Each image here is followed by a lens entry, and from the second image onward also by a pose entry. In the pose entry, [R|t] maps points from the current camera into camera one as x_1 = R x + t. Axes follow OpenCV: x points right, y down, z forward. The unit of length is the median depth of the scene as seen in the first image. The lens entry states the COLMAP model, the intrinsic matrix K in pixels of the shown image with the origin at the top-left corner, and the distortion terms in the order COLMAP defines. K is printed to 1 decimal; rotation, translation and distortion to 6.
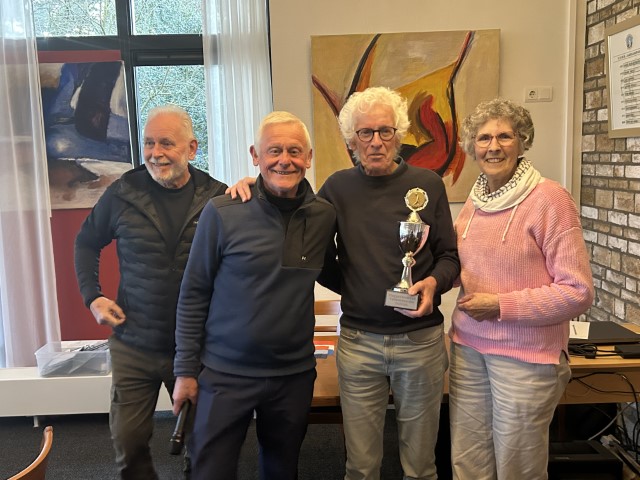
lens RADIAL K [[625.5, 0, 318.0], [0, 625.5, 236.3], [0, 0, 1]] dist [0.015540, 0.000000]
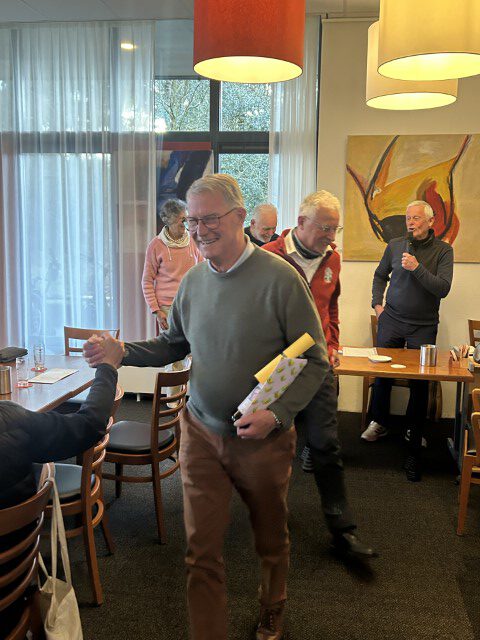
lens RADIAL K [[625.5, 0, 241.6], [0, 625.5, 316.4], [0, 0, 1]] dist [0.015540, 0.000000]
pose [[0.983825, 0.067212, -0.166046, 0.014372], [-0.064490, 0.997682, 0.021740, 0.061577], [0.167123, -0.010680, 0.985878, -0.396078]]
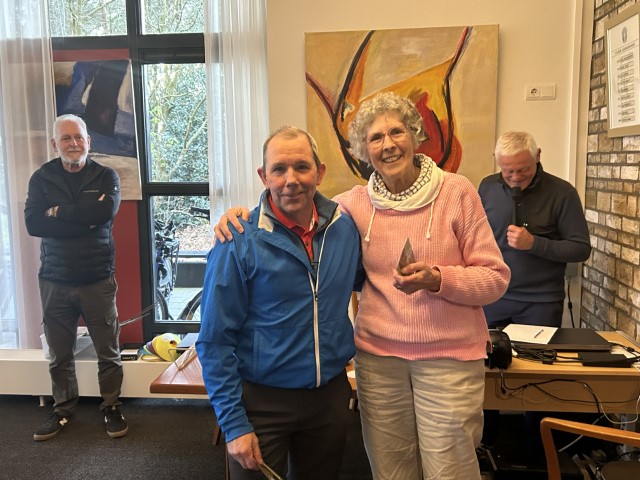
lens RADIAL K [[625.5, 0, 318.0], [0, 625.5, 243.2], [0, 0, 1]] dist [0.015540, 0.000000]
pose [[0.992753, 0.029985, -0.116376, 0.130676], [-0.029639, 0.999550, 0.004705, 0.010862], [0.116464, -0.001222, 0.993194, 0.004577]]
